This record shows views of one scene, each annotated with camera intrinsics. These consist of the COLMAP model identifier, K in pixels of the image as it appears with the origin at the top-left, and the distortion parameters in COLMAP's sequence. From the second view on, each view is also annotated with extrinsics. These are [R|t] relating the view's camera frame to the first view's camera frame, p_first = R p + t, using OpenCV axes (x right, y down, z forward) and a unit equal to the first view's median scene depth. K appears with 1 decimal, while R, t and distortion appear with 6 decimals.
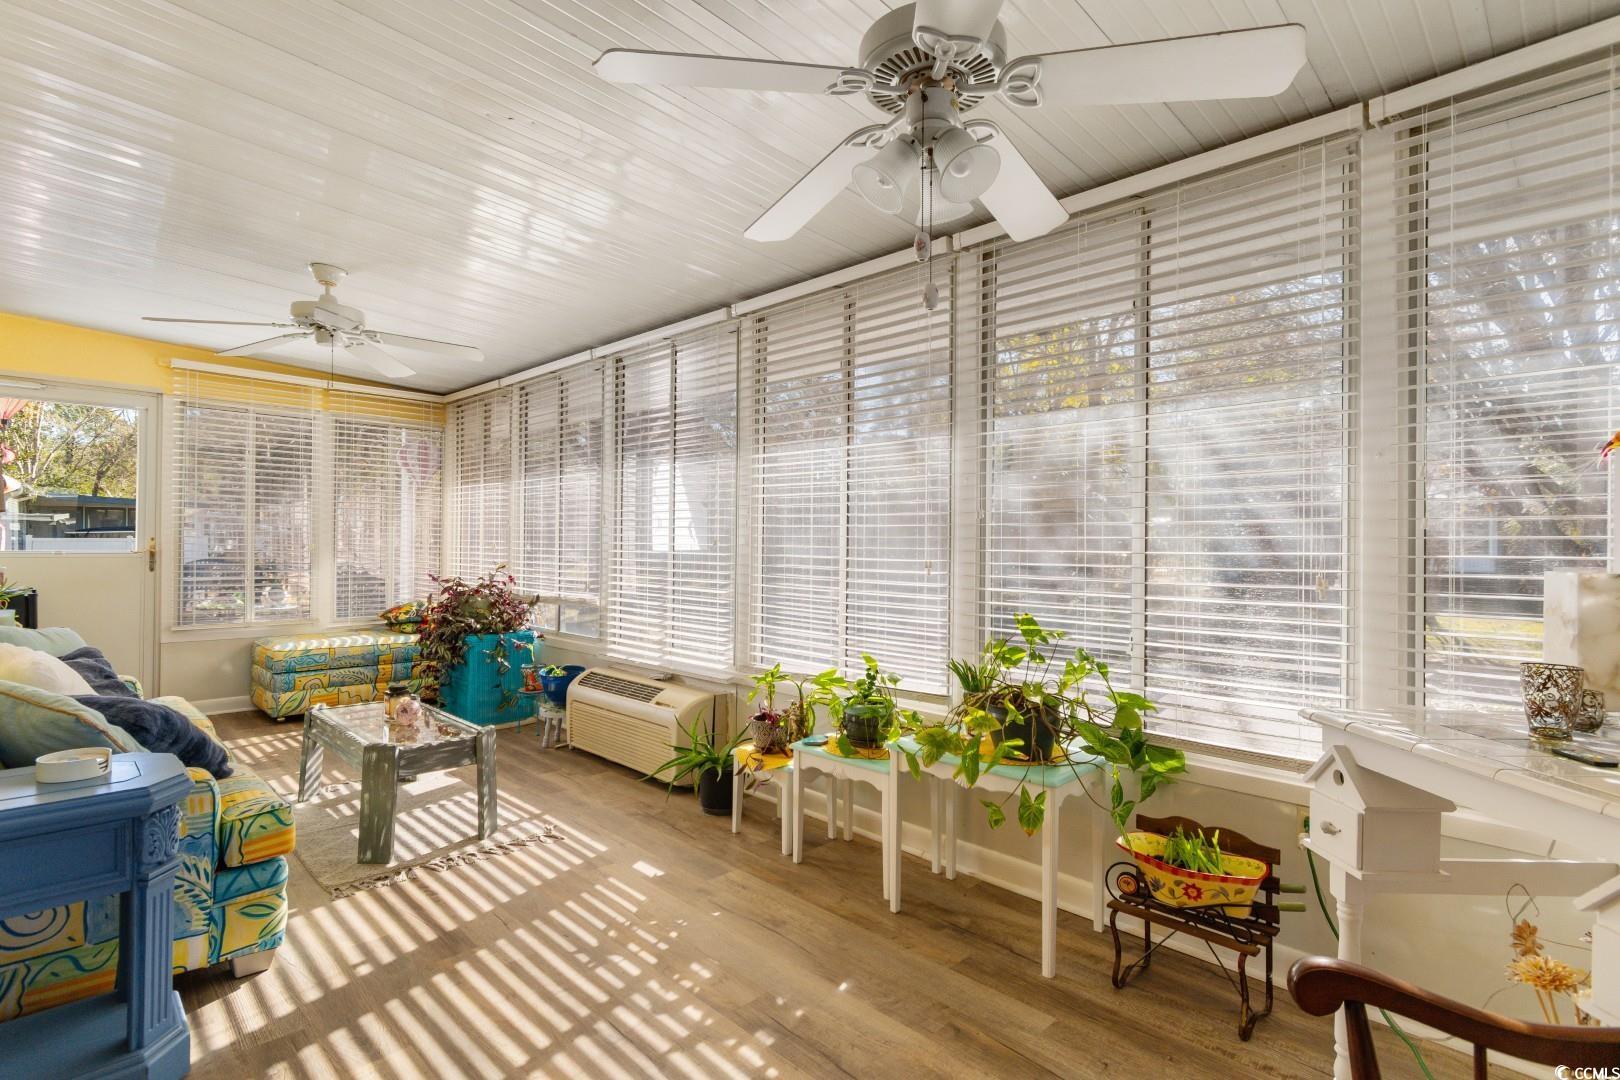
lens RADIAL K [[752.7, 0, 812.5], [0, 752.7, 545.6], [0, 0, 1]] dist [-0.017701, -0.000267]
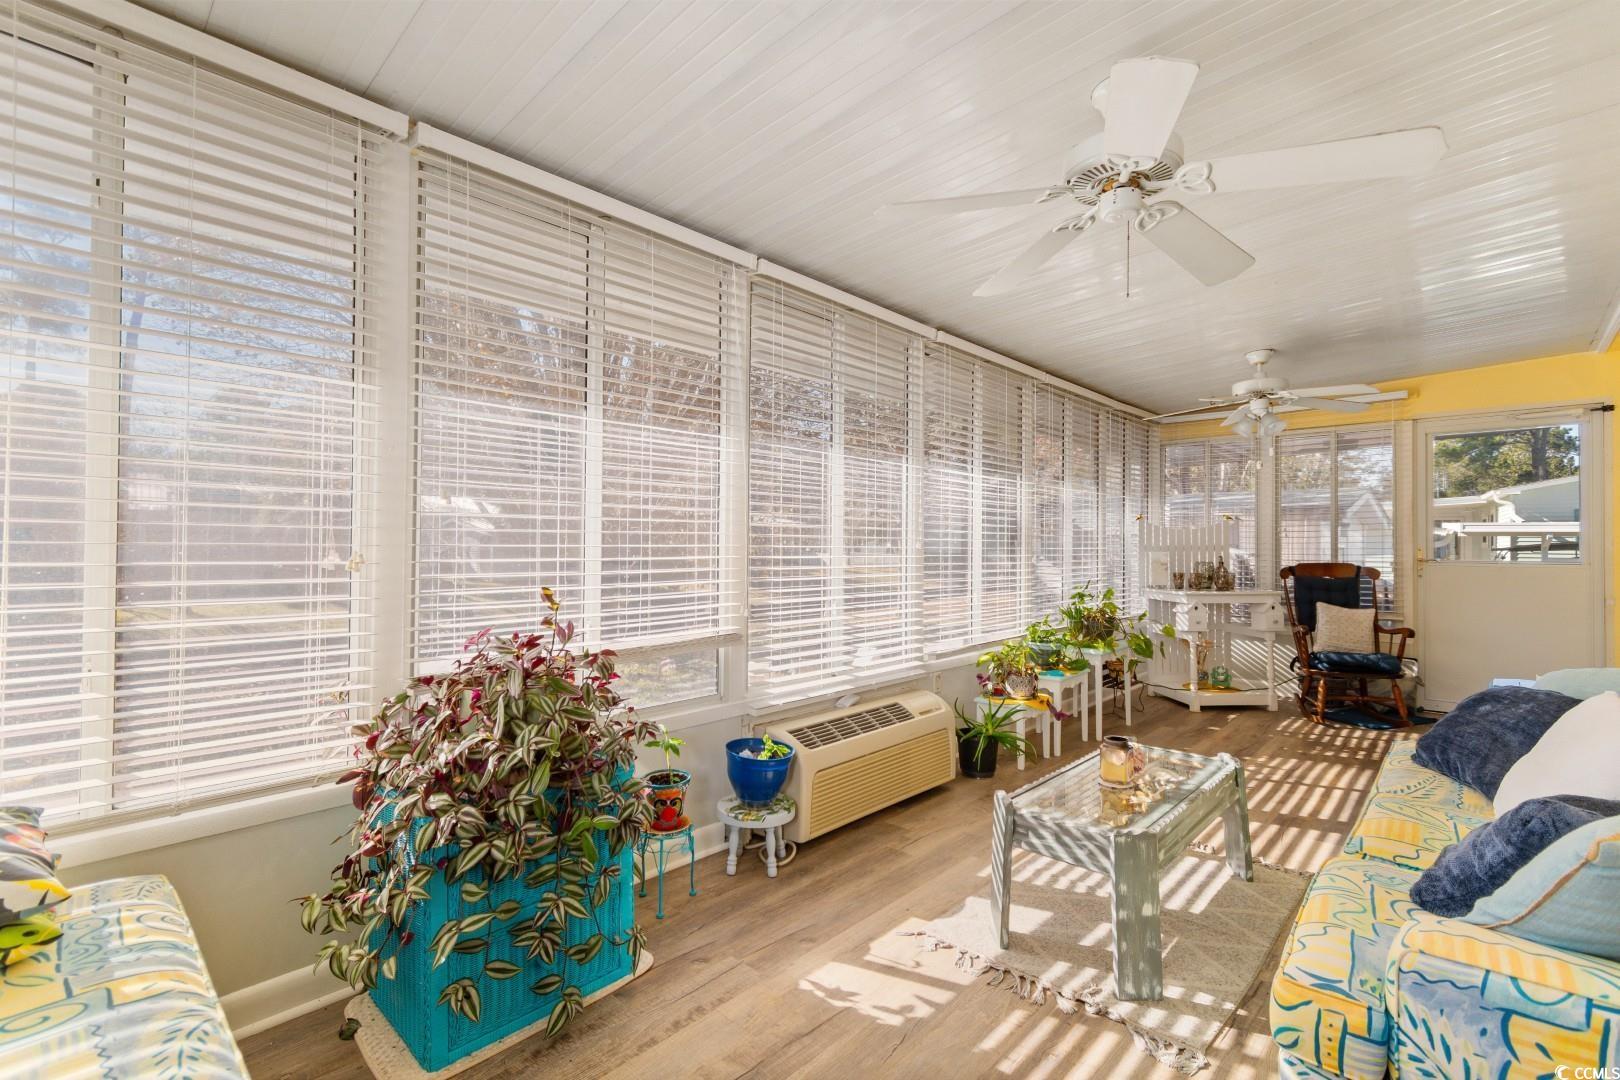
lens RADIAL K [[710.1, 0, 813.0], [0, 710.1, 532.4], [0, 0, 1]] dist [0.006351, -0.003092]
pose [[0.008853, -0.022584, 0.999706, -1.957743], [-0.024222, 0.999447, 0.022793, -0.063693], [-0.999667, -0.024416, 0.008301, 2.005316]]
